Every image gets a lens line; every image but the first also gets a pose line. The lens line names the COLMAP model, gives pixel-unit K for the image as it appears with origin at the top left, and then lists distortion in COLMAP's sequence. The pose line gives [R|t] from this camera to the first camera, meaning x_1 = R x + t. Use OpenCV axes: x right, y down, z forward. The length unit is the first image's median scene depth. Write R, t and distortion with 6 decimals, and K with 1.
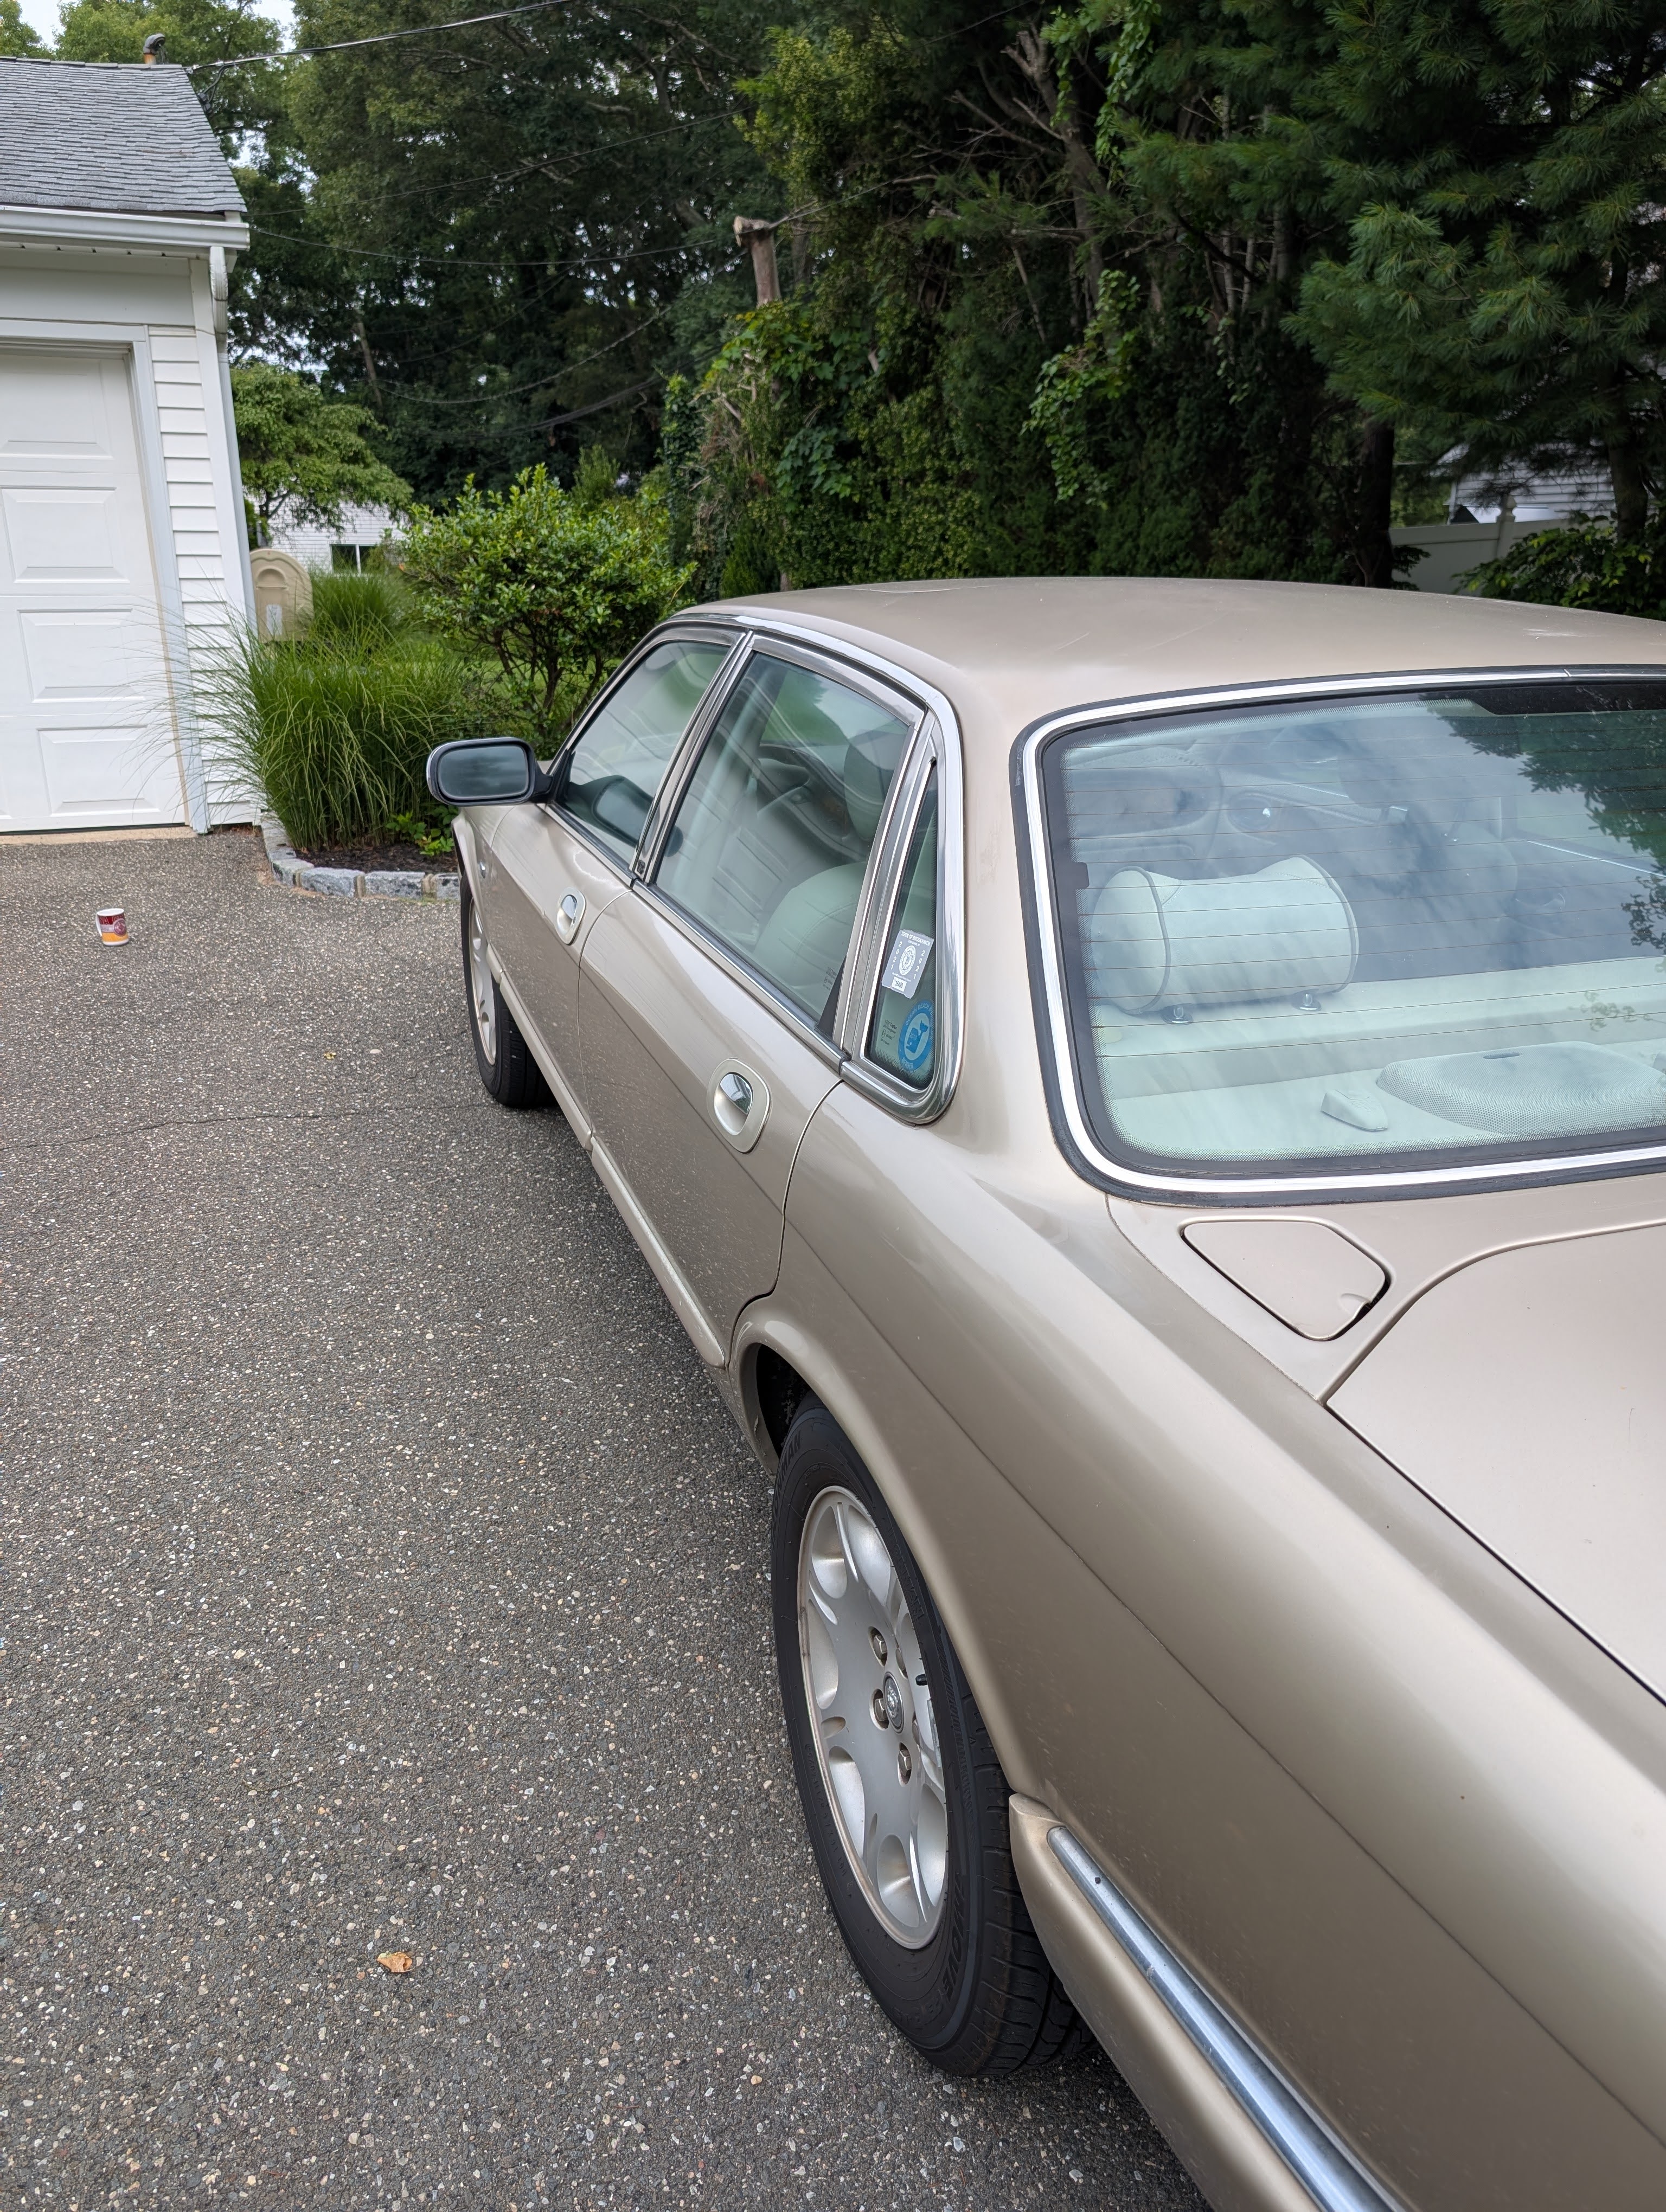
lens RADIAL K [[1604.7, 0, 829.8], [0, 1604.7, 1096.0], [0, 0, 1]] dist [0.009649, -0.021196]
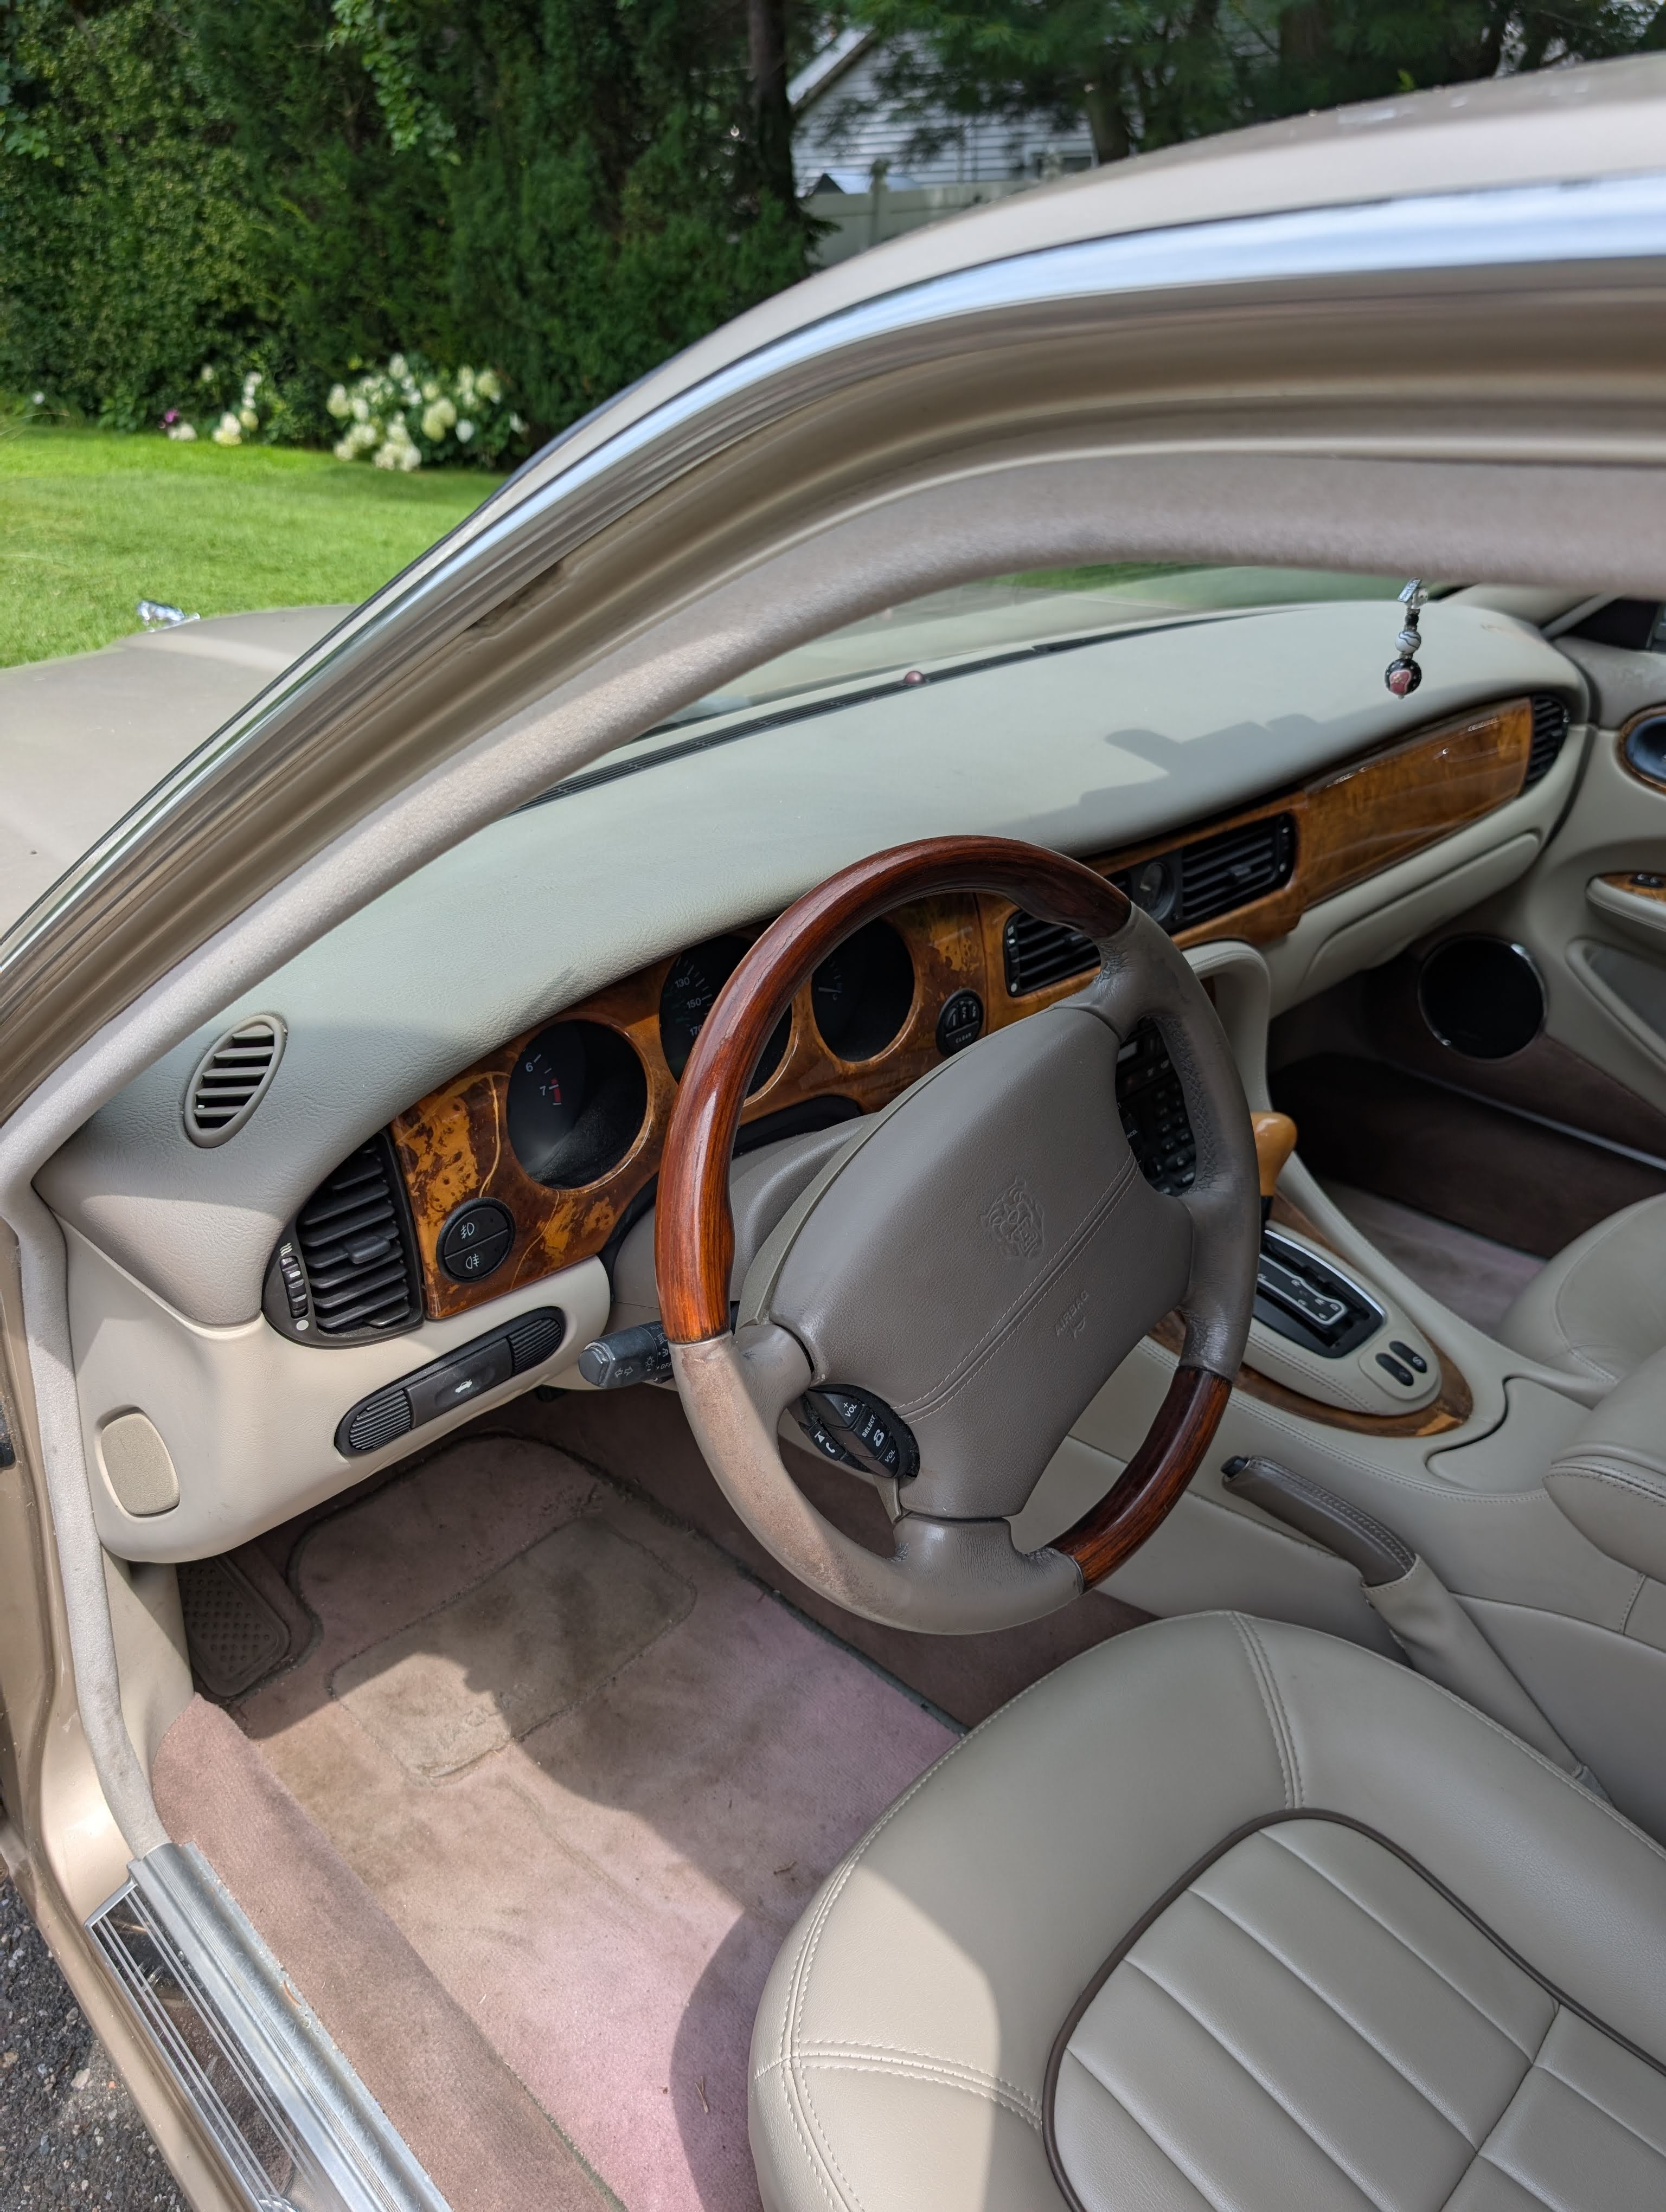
lens RADIAL K [[1604.7, 0, 829.8], [0, 1604.7, 1096.0], [0, 0, 1]] dist [0.009649, -0.021196]
pose [[0.905175, -0.205692, 0.371954, -0.027503], [0.144568, 0.971921, 0.185659, -0.042891], [-0.399698, -0.114281, 0.909495, 0.149108]]
